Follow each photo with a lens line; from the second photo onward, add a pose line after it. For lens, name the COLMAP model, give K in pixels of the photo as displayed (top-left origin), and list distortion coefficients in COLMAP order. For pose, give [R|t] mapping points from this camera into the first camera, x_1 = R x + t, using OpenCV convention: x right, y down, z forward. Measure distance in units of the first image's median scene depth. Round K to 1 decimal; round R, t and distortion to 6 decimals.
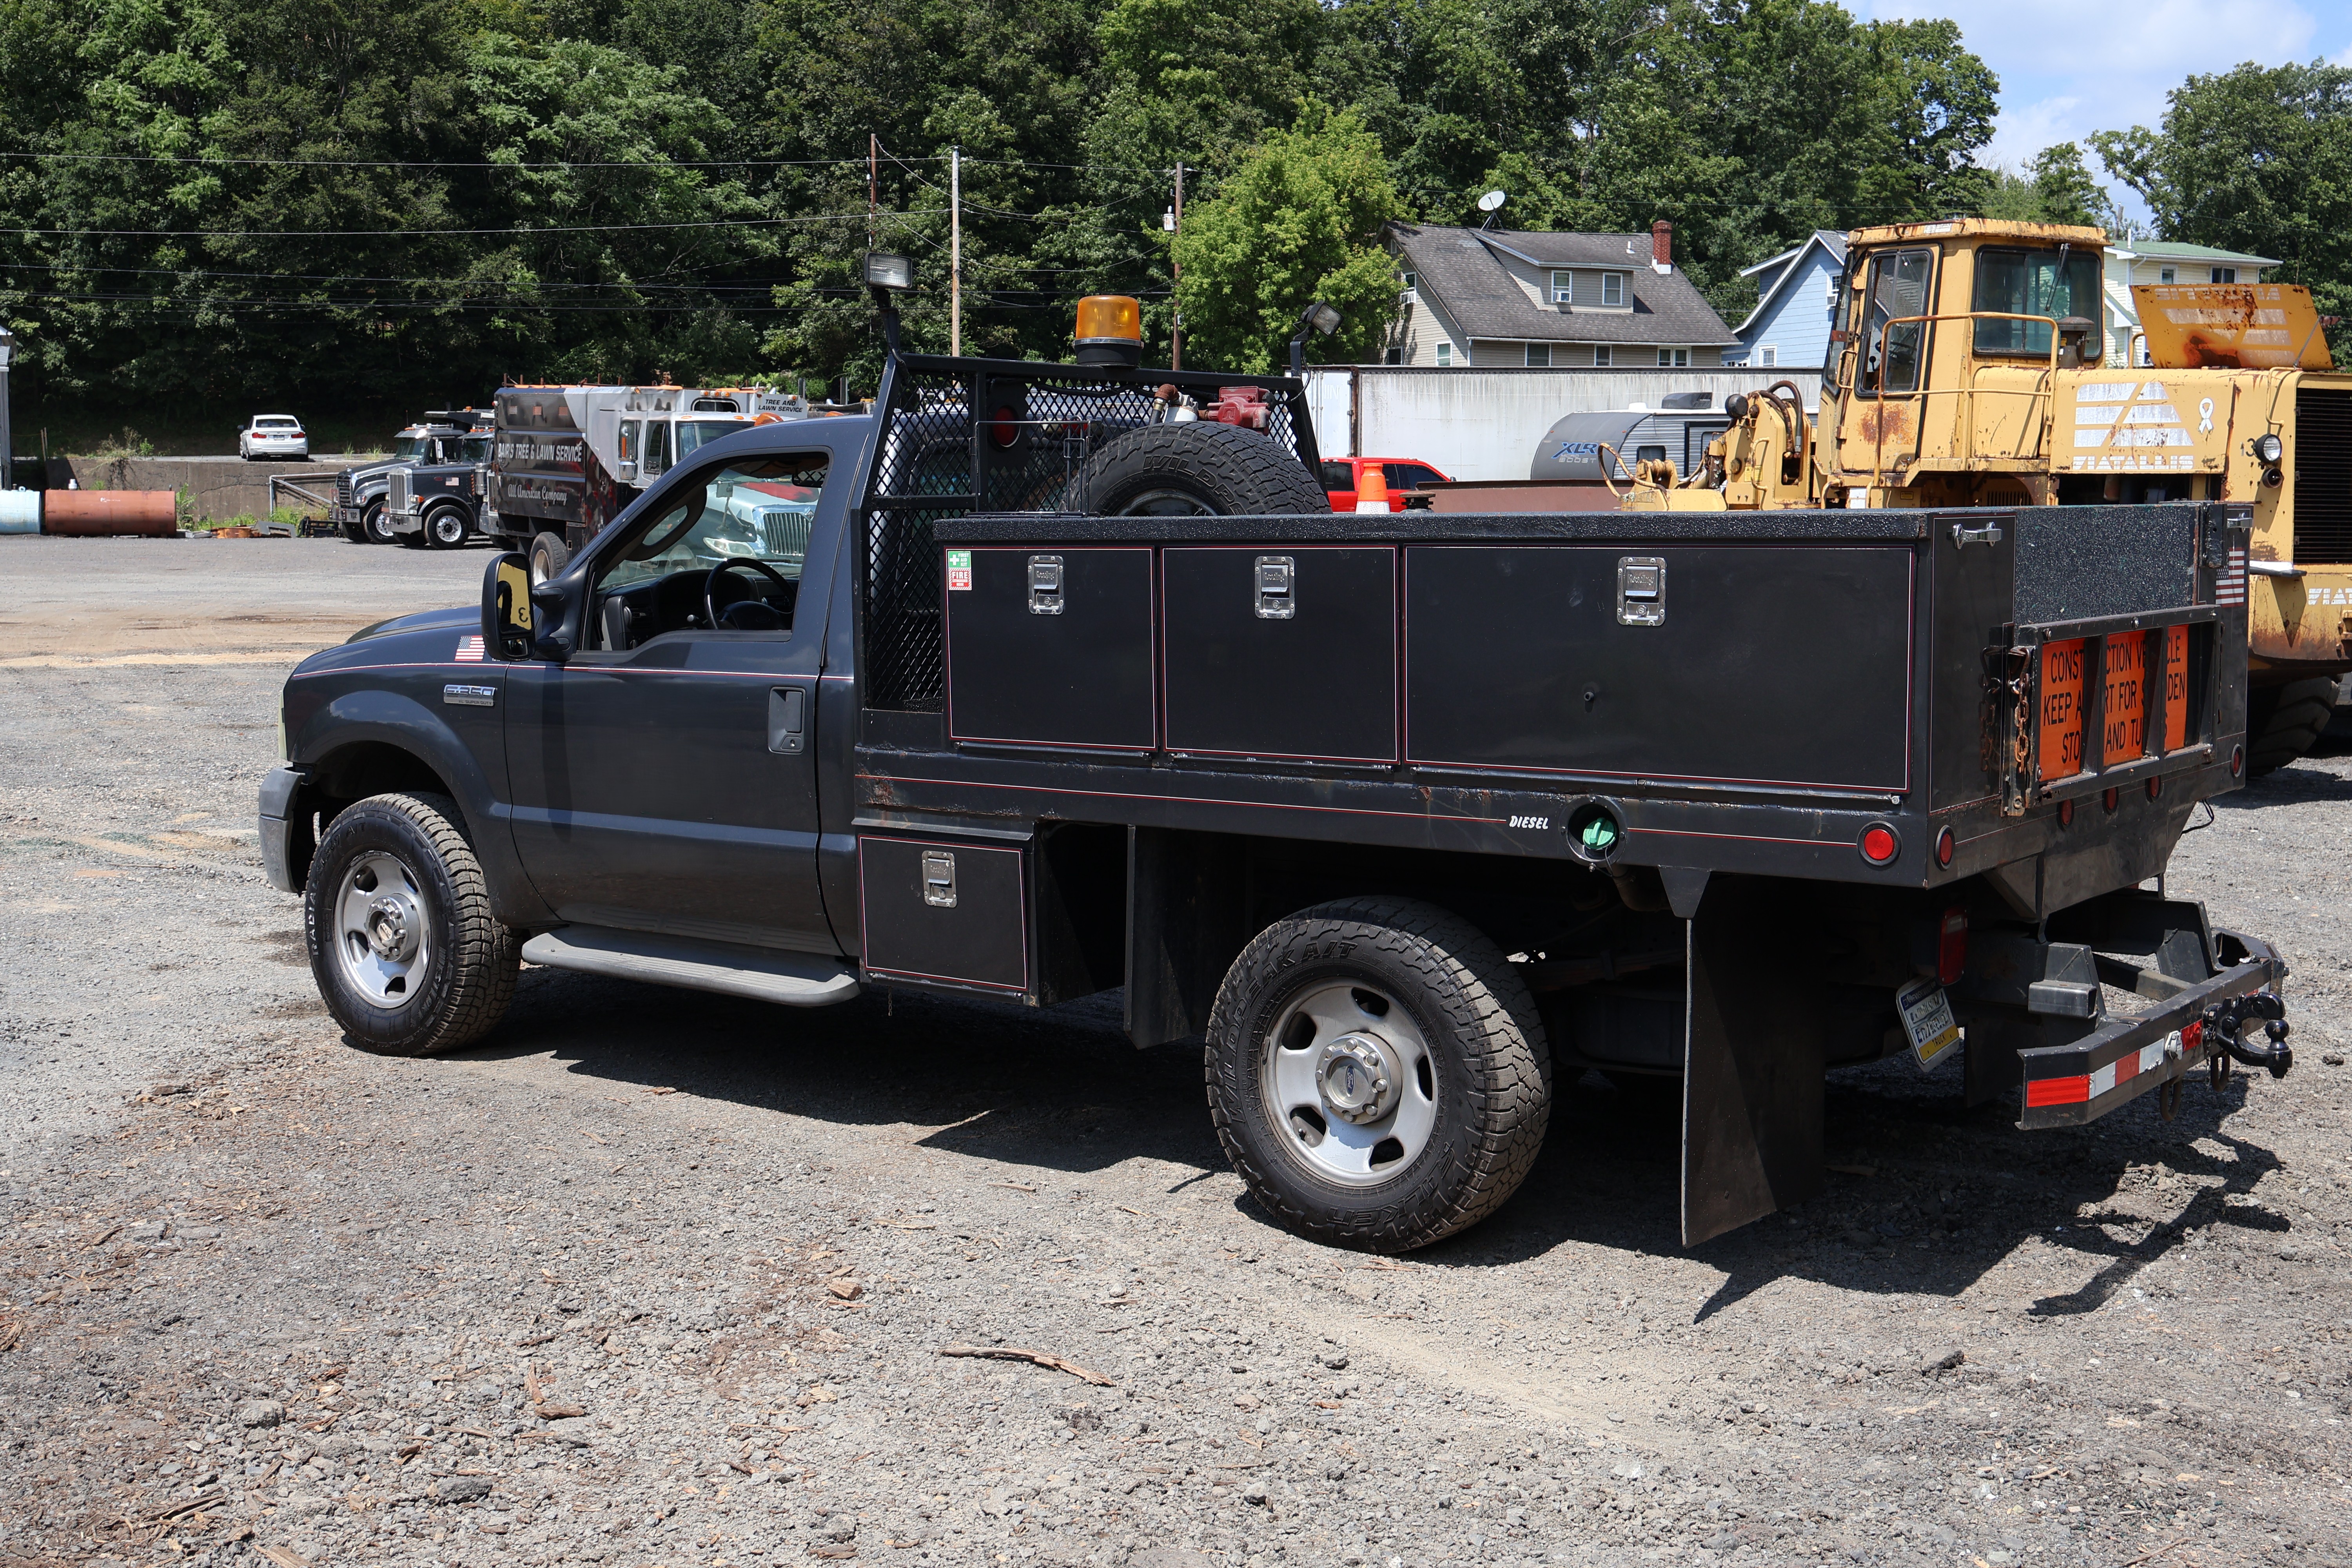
lens RADIAL K [[2685.3, 0, 1176.0], [0, 2685.3, 784.0], [0, 0, 1]] dist [0.021834, -0.031465]
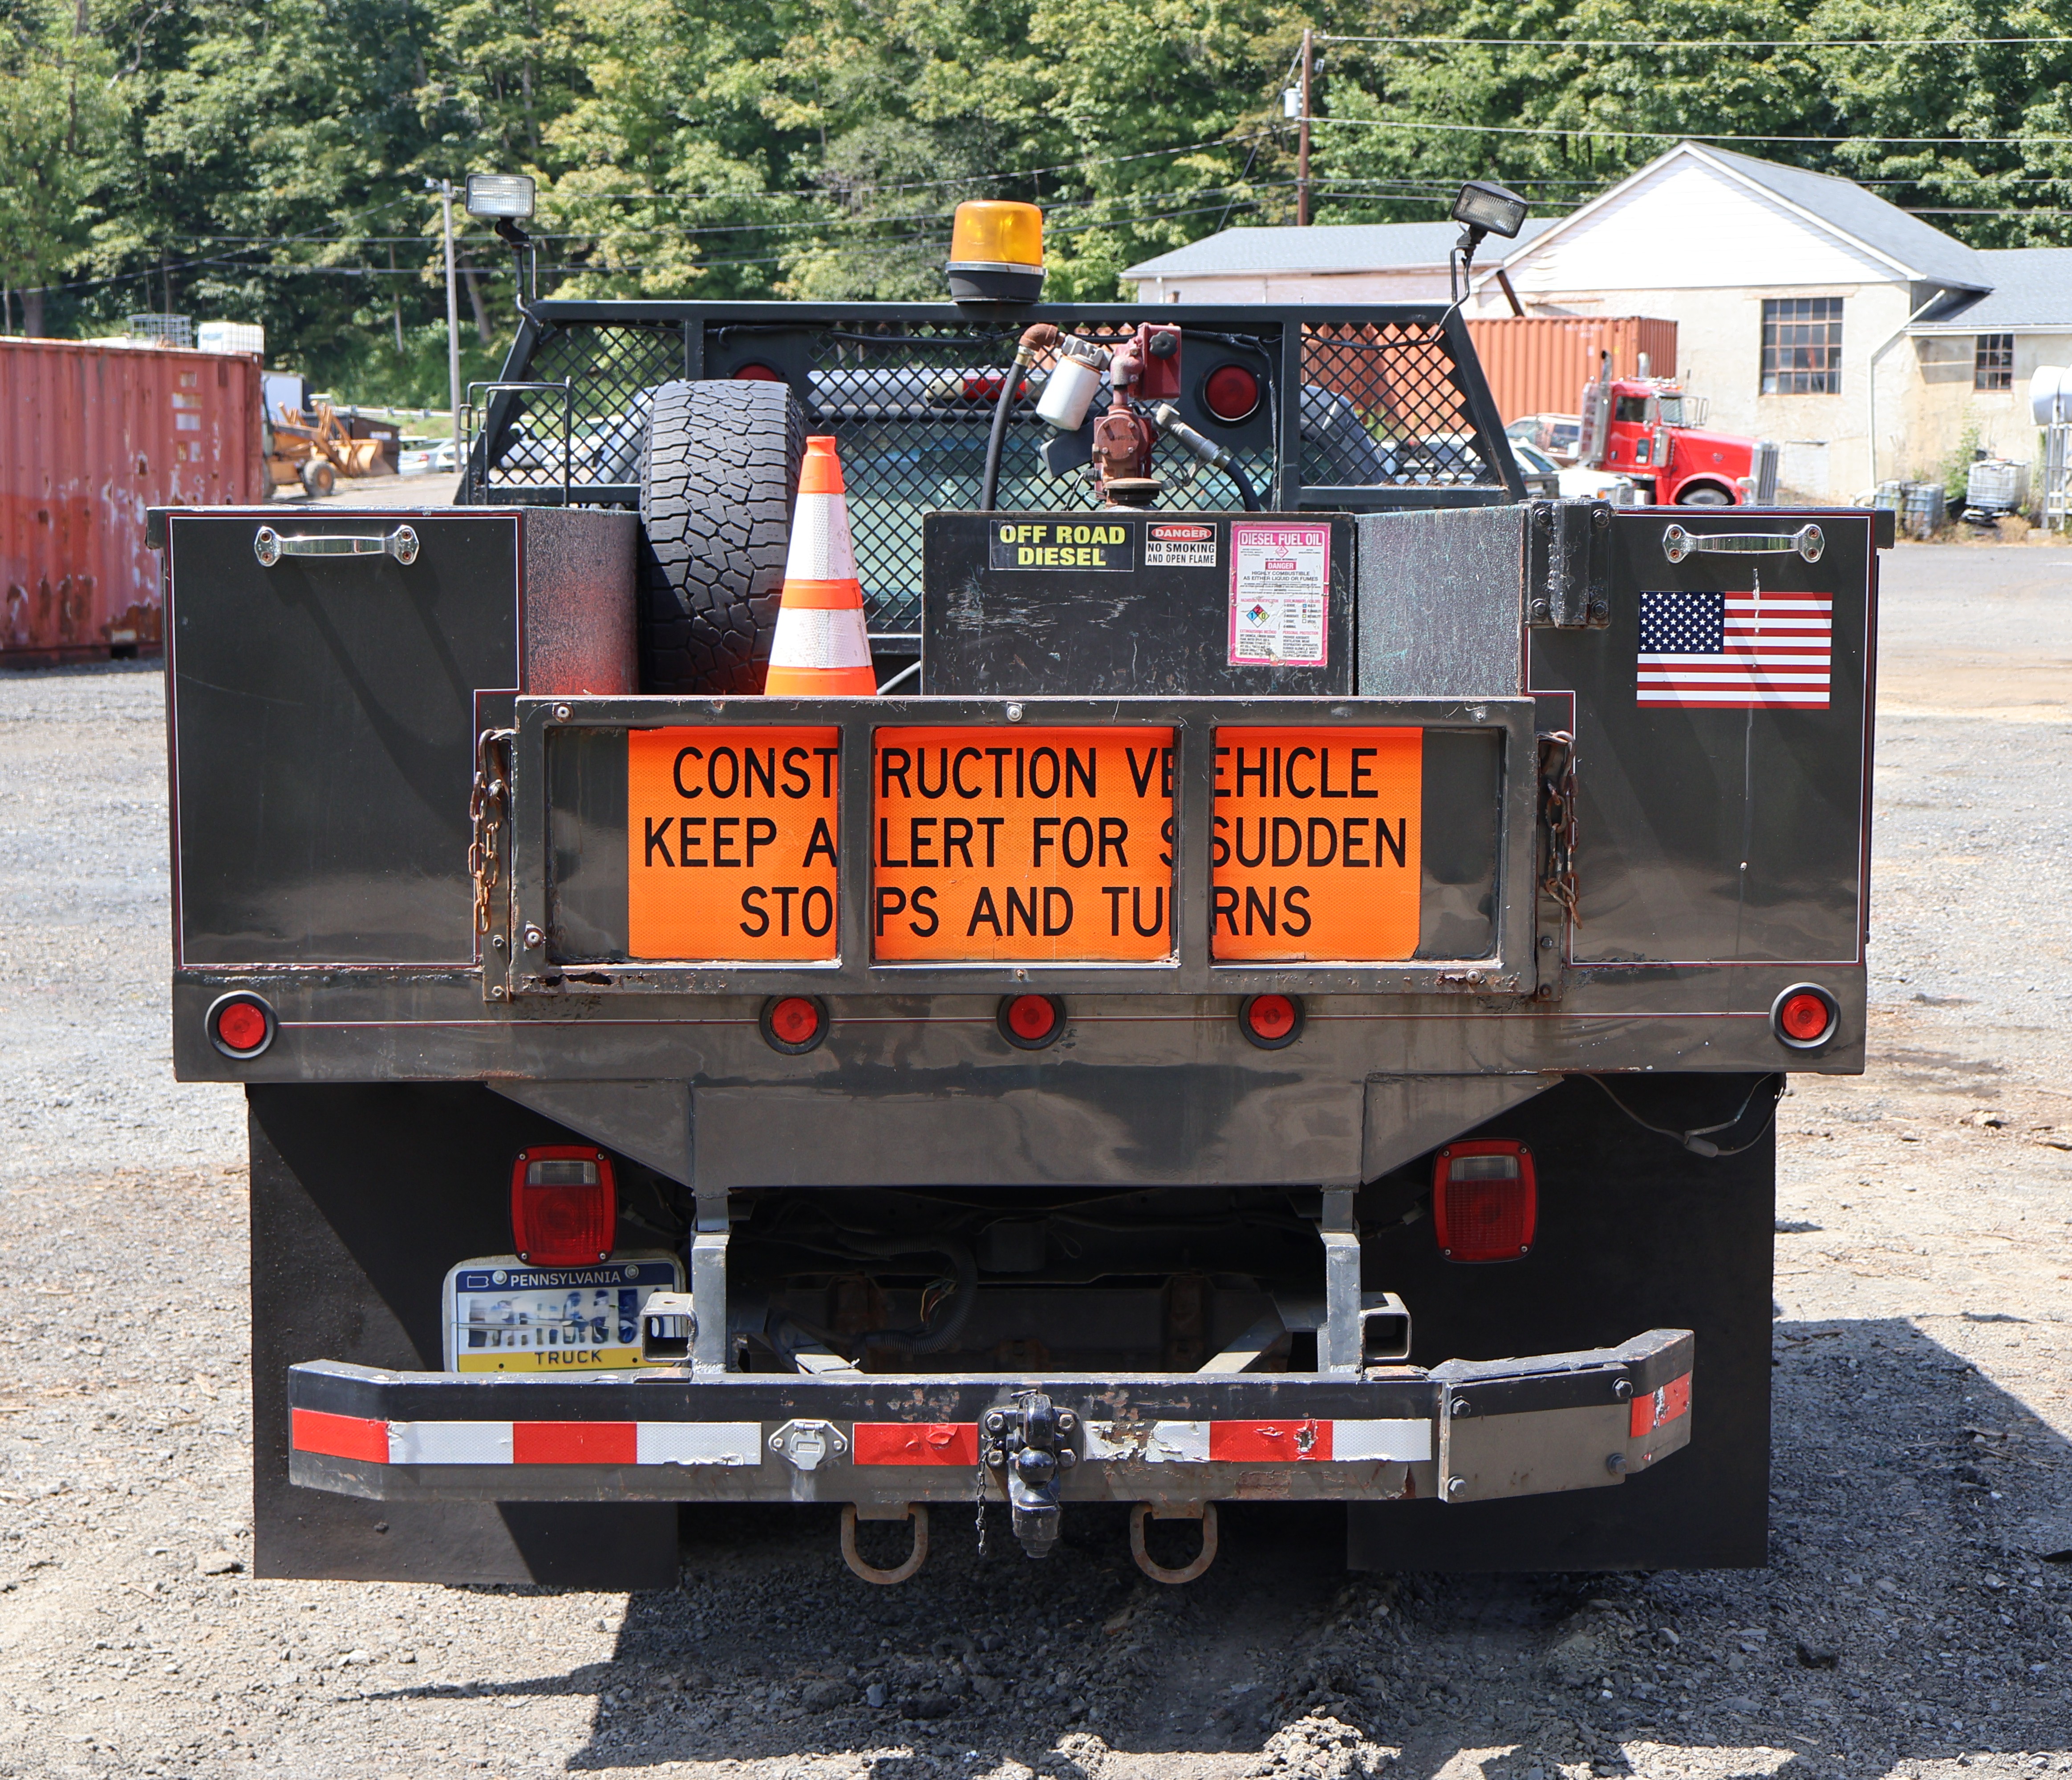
lens RADIAL K [[3782.7, 0, 1009.0], [0, 3782.7, 891.3], [0, 0, 1]] dist [-0.012408, -0.014486]
pose [[0.624757, 0.084542, -0.776229, 0.382898], [-0.086473, 0.995497, 0.038825, -0.020744], [0.776016, 0.042866, 0.629254, 0.195022]]
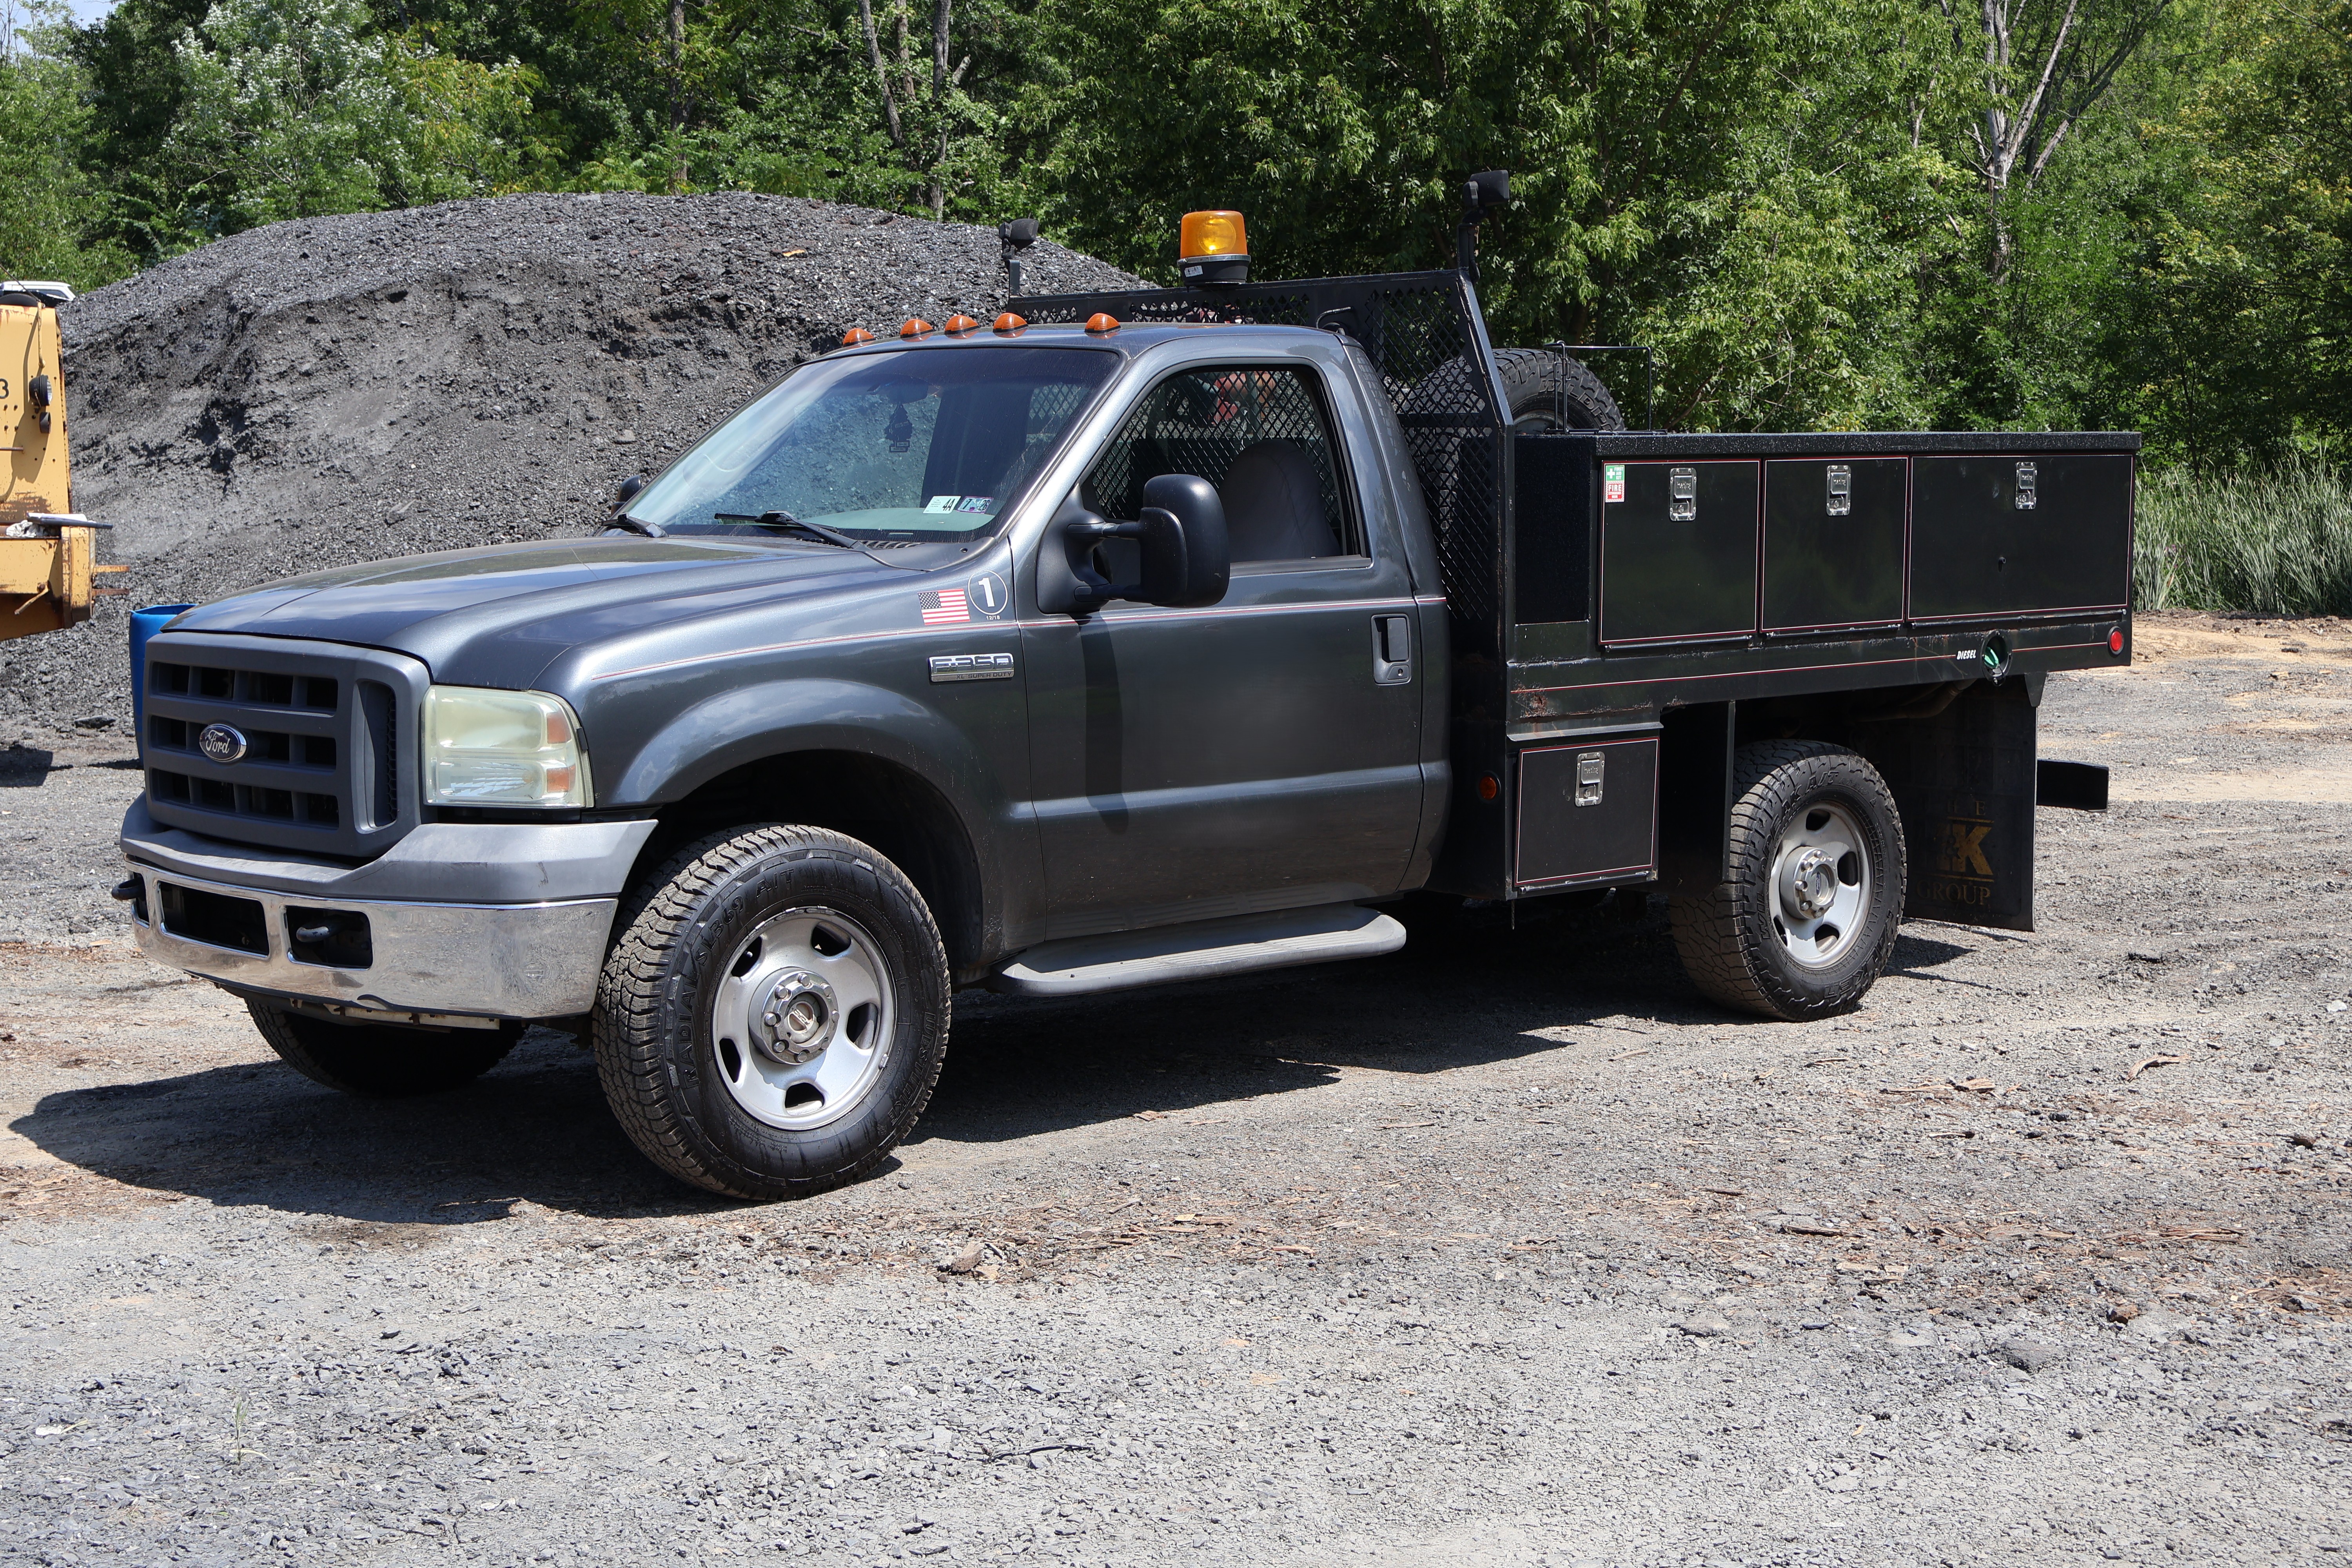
lens RADIAL K [[3244.3, 0, 1176.0], [0, 3244.3, 784.0], [0, 0, 1]] dist [0.016554, -0.028533]
pose [[0.206517, -0.093509, 0.973965, -0.595420], [0.104102, 0.991873, 0.073155, -0.031691], [-0.972889, 0.086284, 0.214573, 0.389662]]
